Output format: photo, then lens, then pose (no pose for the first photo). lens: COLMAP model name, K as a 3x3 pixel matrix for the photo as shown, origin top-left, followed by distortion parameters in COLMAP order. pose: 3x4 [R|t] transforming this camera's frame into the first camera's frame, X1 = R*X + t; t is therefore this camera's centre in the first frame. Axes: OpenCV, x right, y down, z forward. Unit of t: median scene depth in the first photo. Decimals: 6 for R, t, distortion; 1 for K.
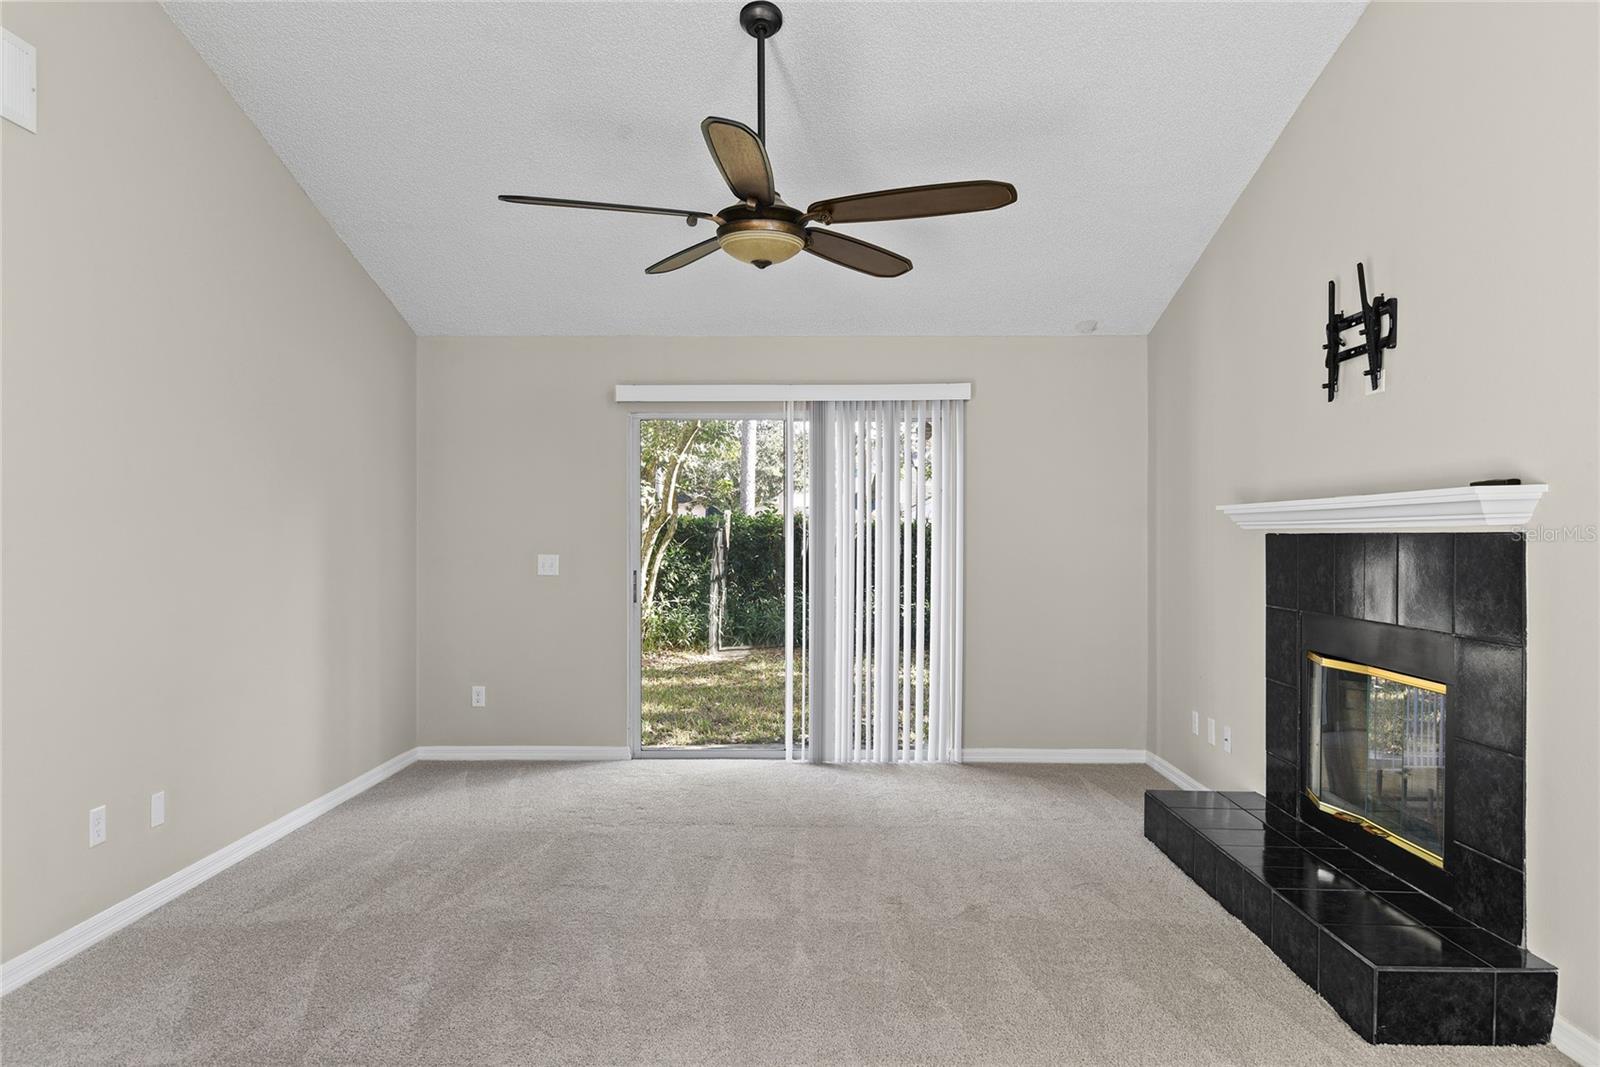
lens RADIAL K [[1050.9, 0, 803.1], [0, 1050.9, 540.7], [0, 0, 1]] dist [0.008419, -0.017862]
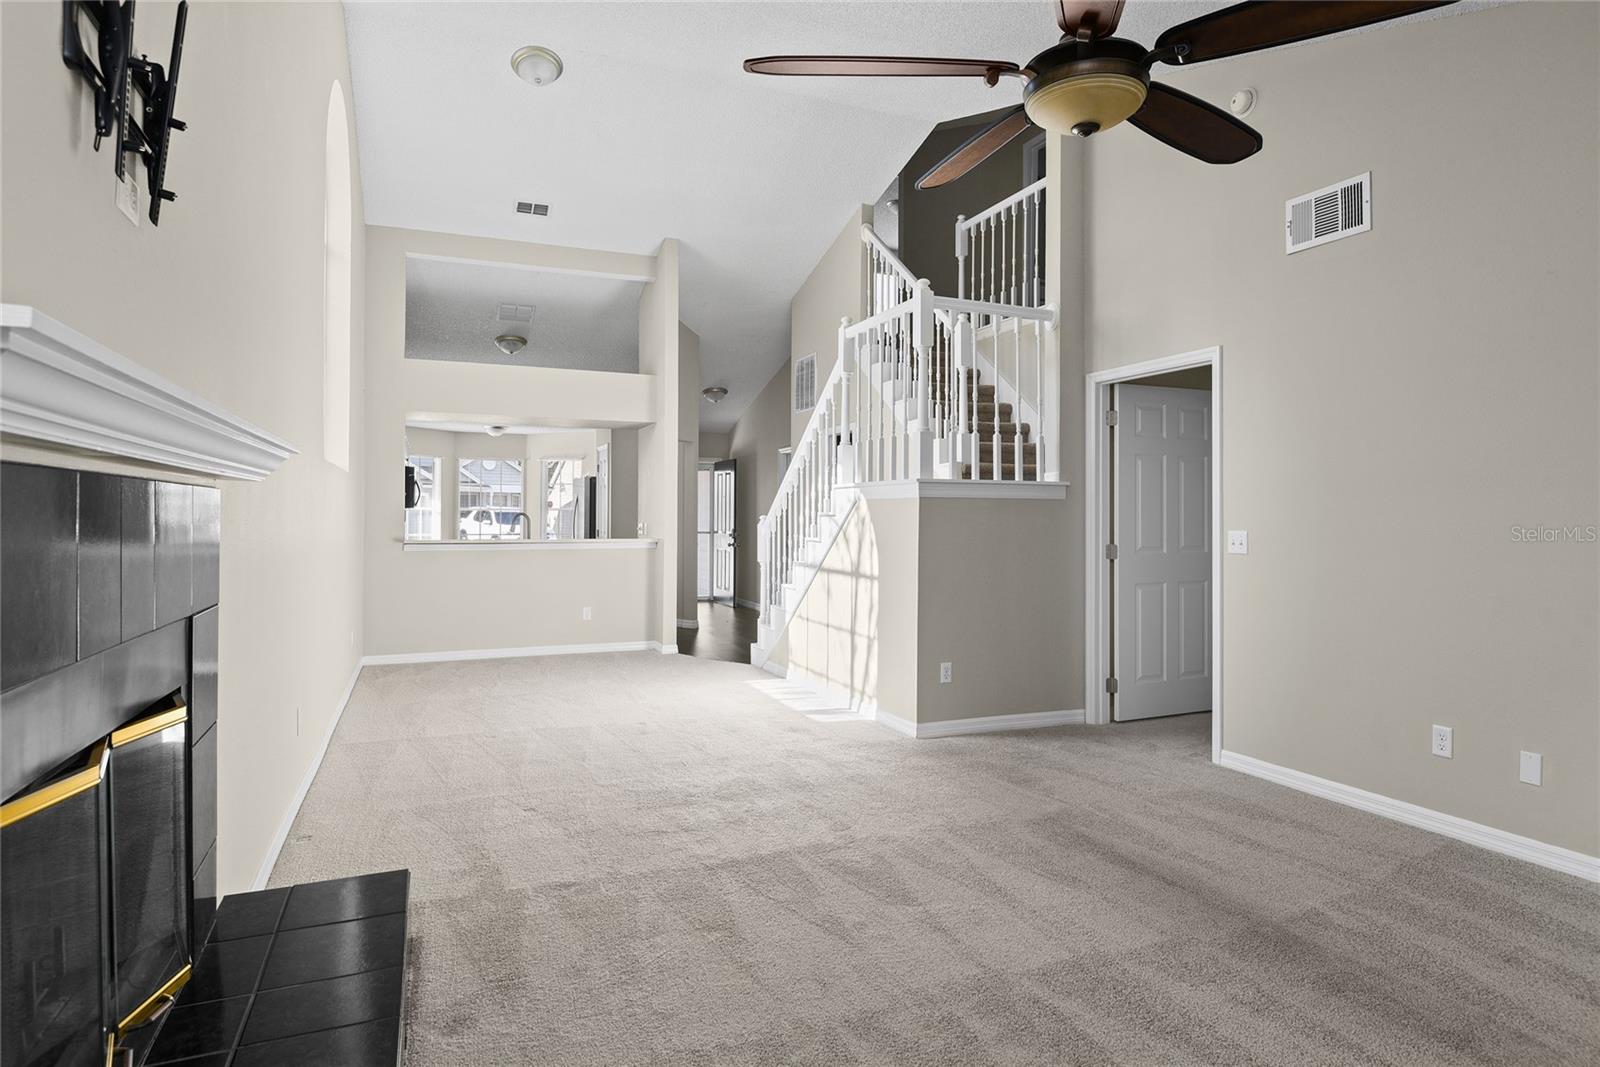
lens RADIAL K [[881.5, 0, 802.8], [0, 881.5, 504.0], [0, 0, 1]] dist [0.000010, -0.000487]
pose [[-0.923686, -0.010817, -0.382997, 0.367959], [-0.007575, 0.999922, -0.009974, 0.009231], [0.383075, -0.006312, -0.923696, 1.479300]]
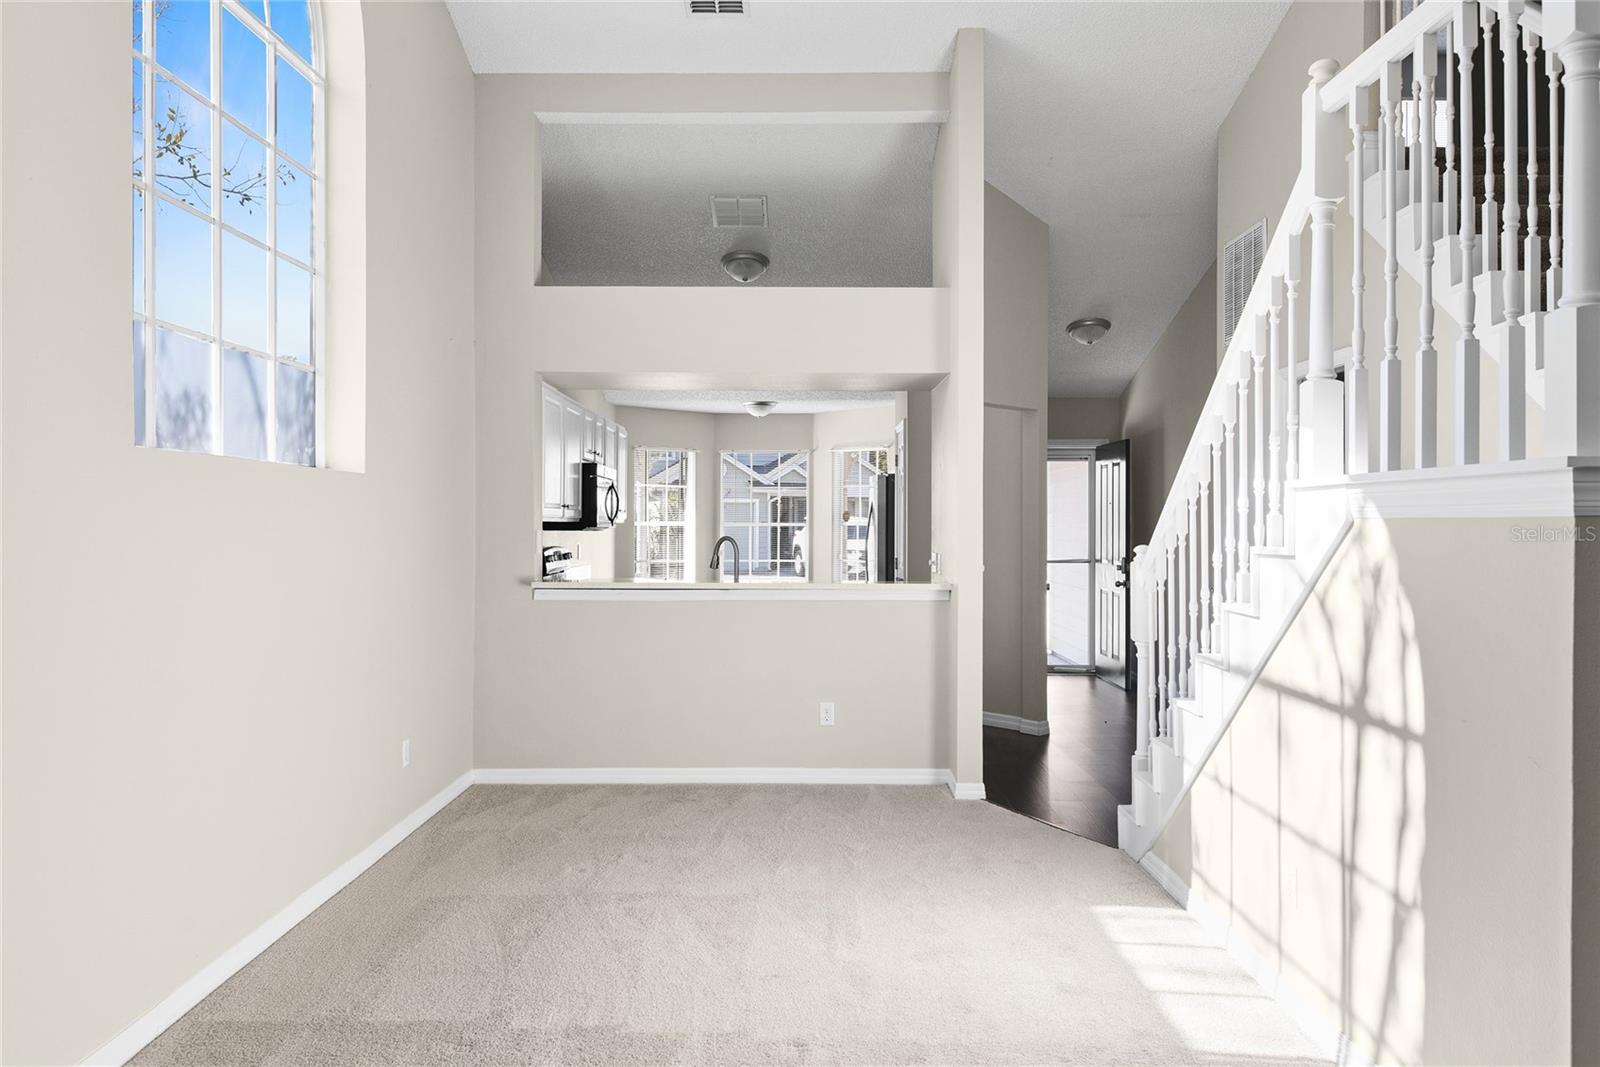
lens RADIAL K [[1121.6, 0, 802.2], [0, 1121.6, 505.8], [0, 0, 1]] dist [0.012910, 0.000561]
pose [[-0.999981, -0.004620, 0.004120, 0.062685], [-0.004664, 0.999933, -0.010613, -0.012553], [-0.004070, -0.010632, -0.999935, 0.856319]]
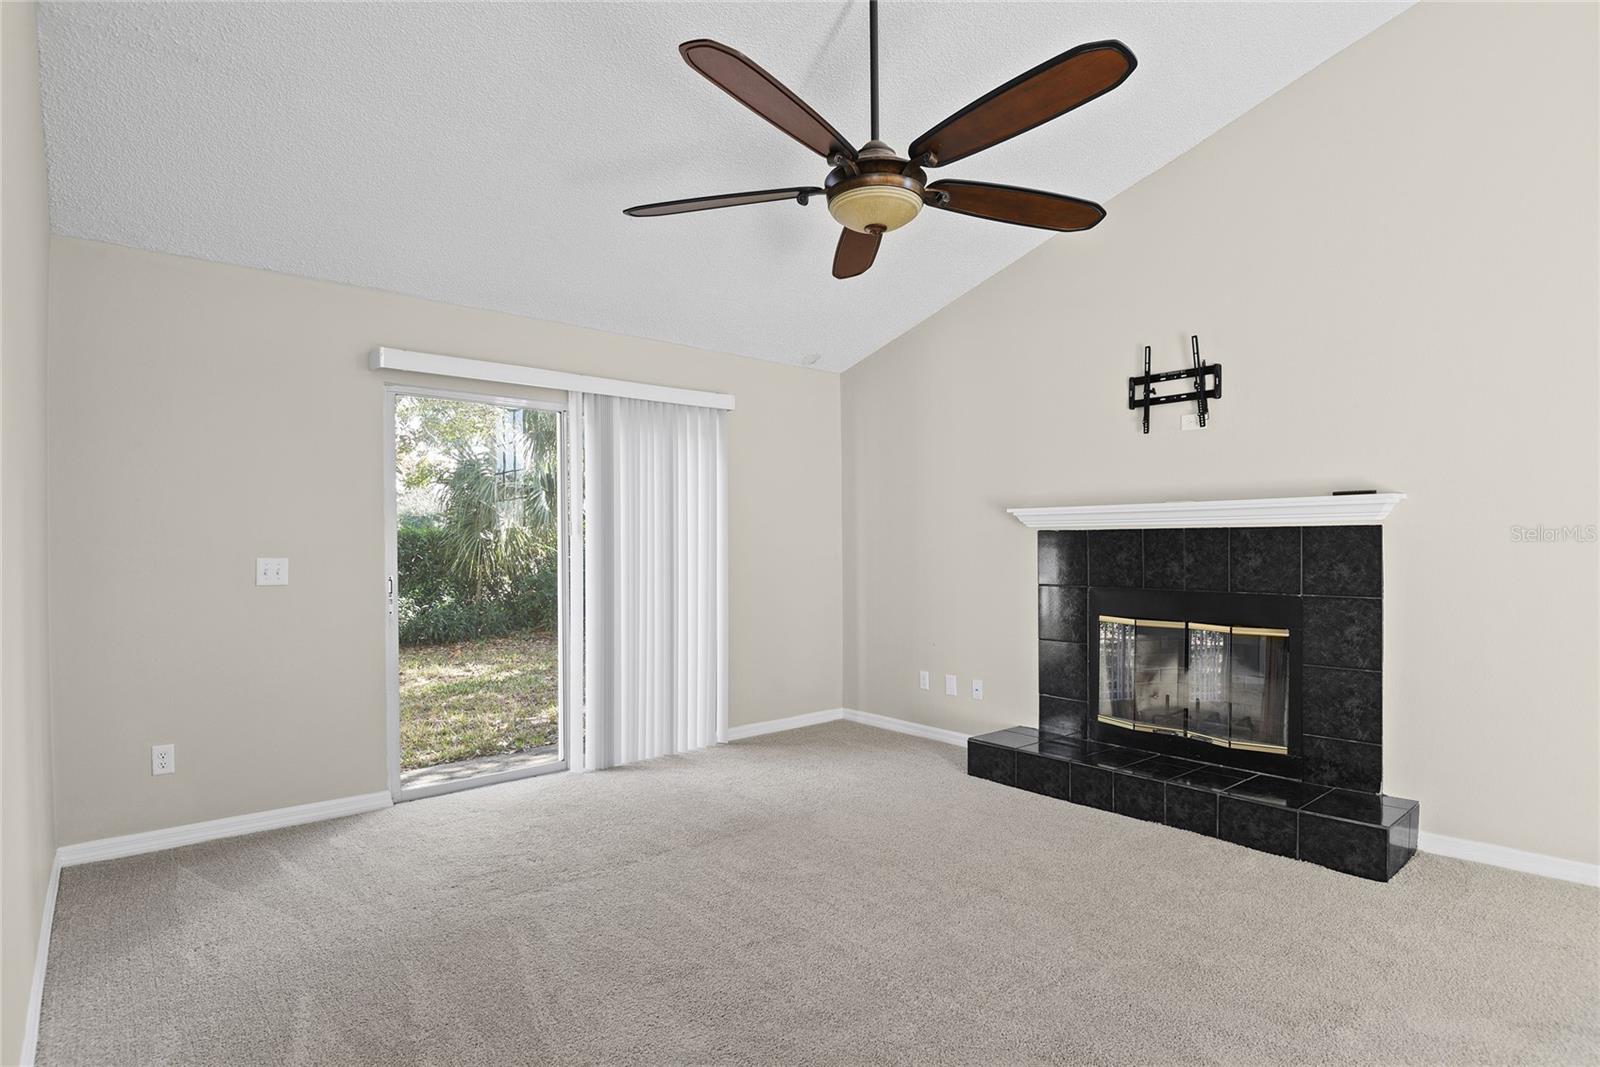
lens RADIAL K [[814.5, 0, 802.0], [0, 814.5, 544.3], [0, 0, 1]] dist [0.000910, -0.033894]
pose [[0.752349, -0.004100, 0.658751, -0.546106], [0.007366, 0.999970, -0.002188, 0.012624], [-0.658723, 0.006499, 0.752357, 0.498693]]
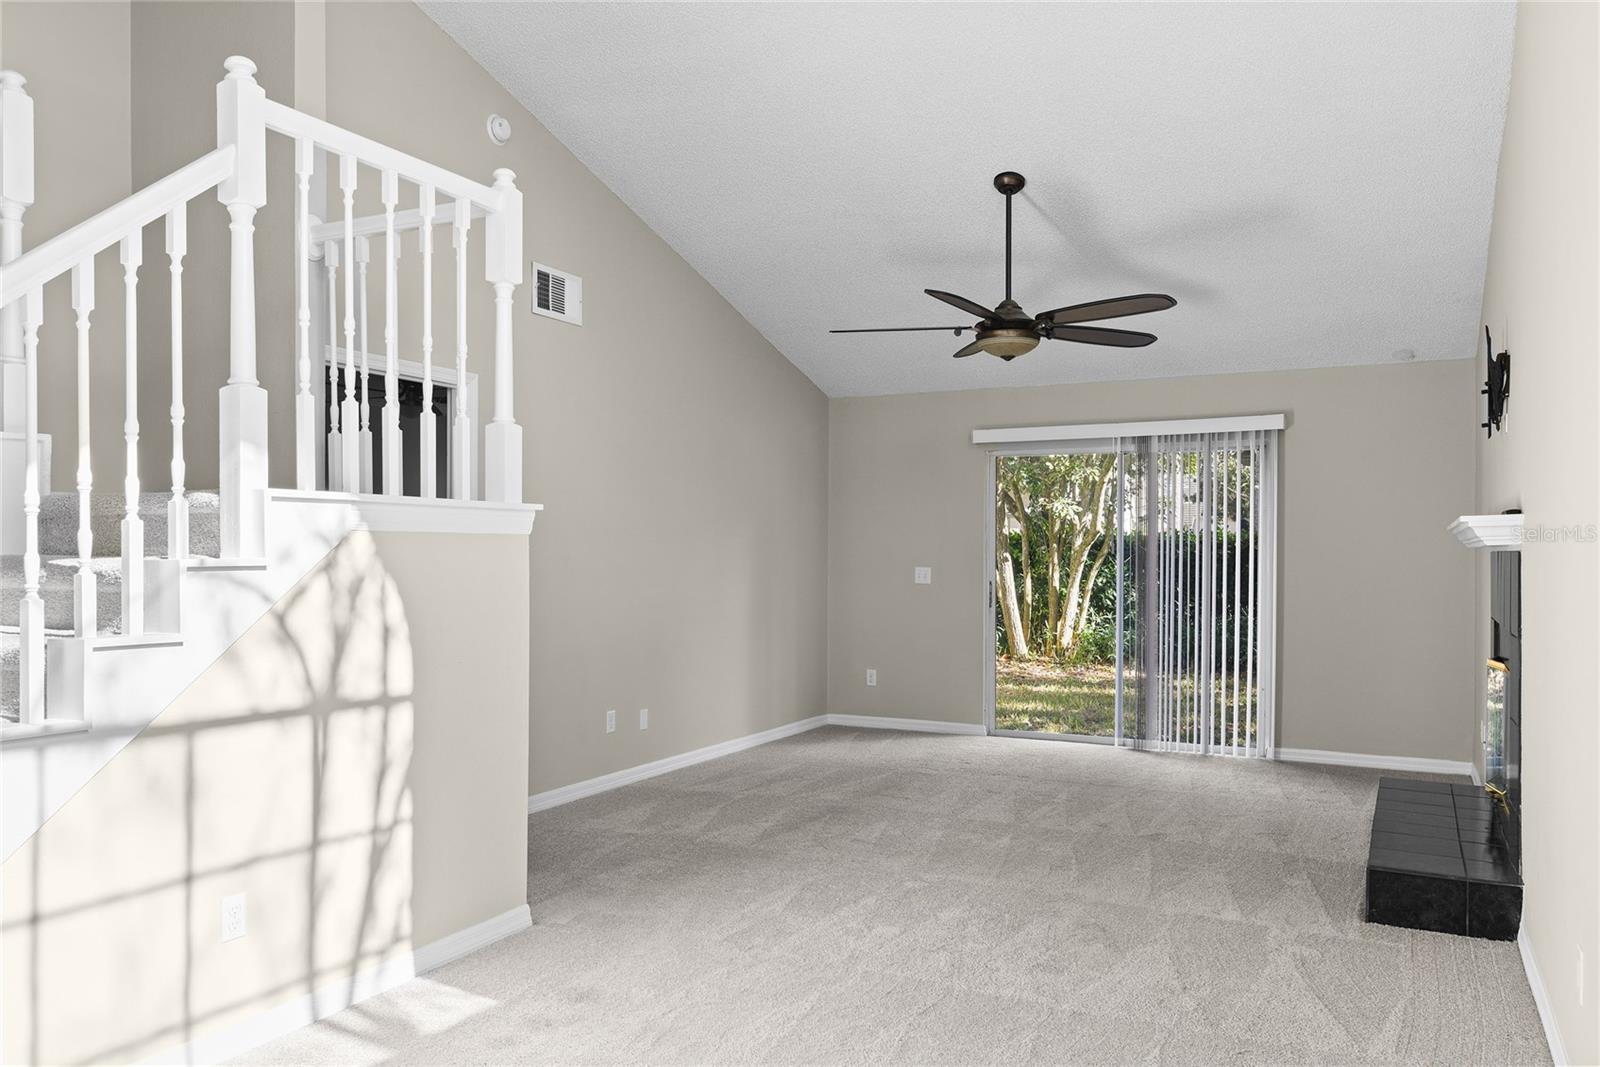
lens RADIAL K [[1157.8, 0, 800.0], [0, 1157.8, 533.5], [0, 0, 1]] dist [-0.008247, -0.006585]
pose [[0.895880, -0.004293, -0.444275, 0.384532], [-0.005285, 0.999780, -0.020318, 0.003210], [0.444265, 0.020550, 0.895660, -0.483605]]
